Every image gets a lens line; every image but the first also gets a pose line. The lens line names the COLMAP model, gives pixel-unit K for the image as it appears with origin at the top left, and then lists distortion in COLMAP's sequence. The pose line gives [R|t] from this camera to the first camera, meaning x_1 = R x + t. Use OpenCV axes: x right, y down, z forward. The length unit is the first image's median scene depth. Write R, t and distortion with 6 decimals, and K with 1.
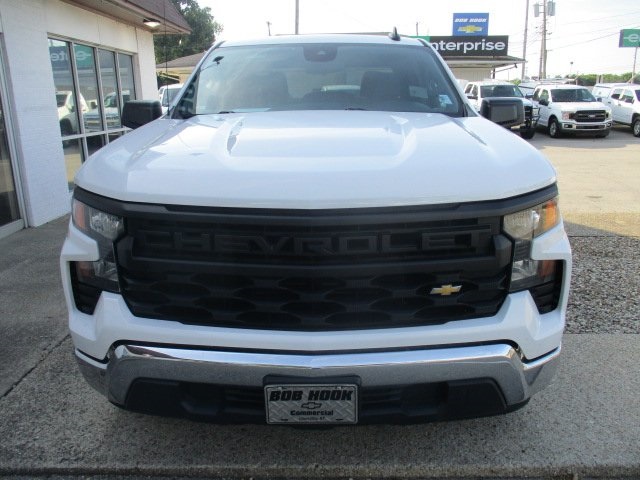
lens RADIAL K [[538.8, 0, 323.1], [0, 538.8, 239.2], [0, 0, 1]] dist [-0.023067, 0.007167]
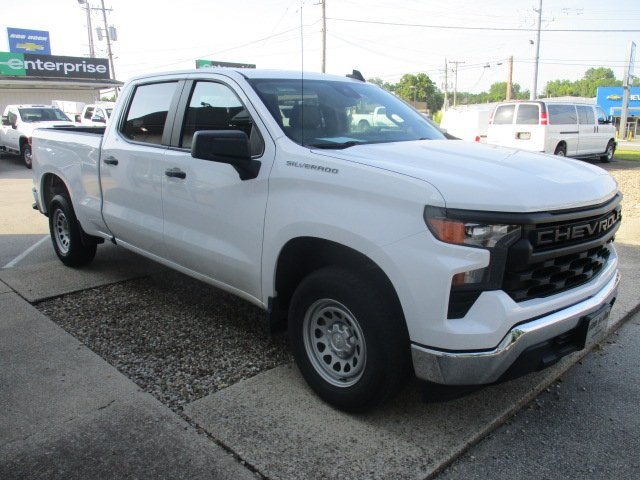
lens RADIAL K [[538.8, 0, 323.1], [0, 538.8, 239.2], [0, 0, 1]] dist [-0.023067, 0.007167]
pose [[0.711669, -0.150903, 0.686117, -0.108278], [0.176286, 0.983768, 0.033516, -0.009198], [-0.680037, 0.097101, 0.726719, 0.025728]]
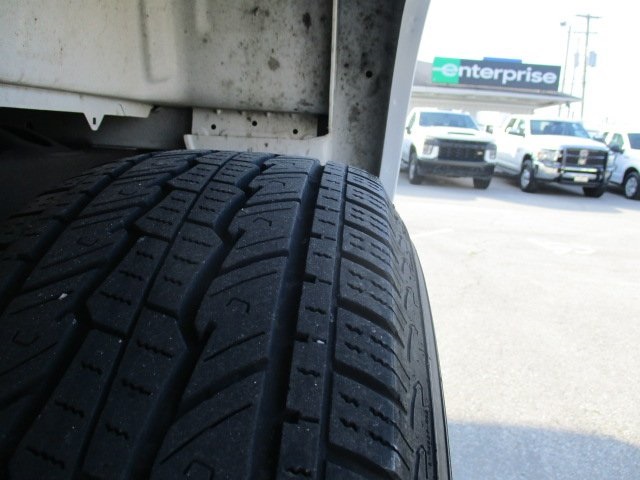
lens RADIAL K [[538.8, 0, 323.1], [0, 538.8, 239.2], [0, 0, 1]] dist [-0.023067, 0.007167]
pose [[0.995895, 0.087896, -0.021613, 0.038582], [-0.089333, 0.992917, -0.078333, -0.036643], [0.014575, 0.079942, 0.996693, 0.235761]]
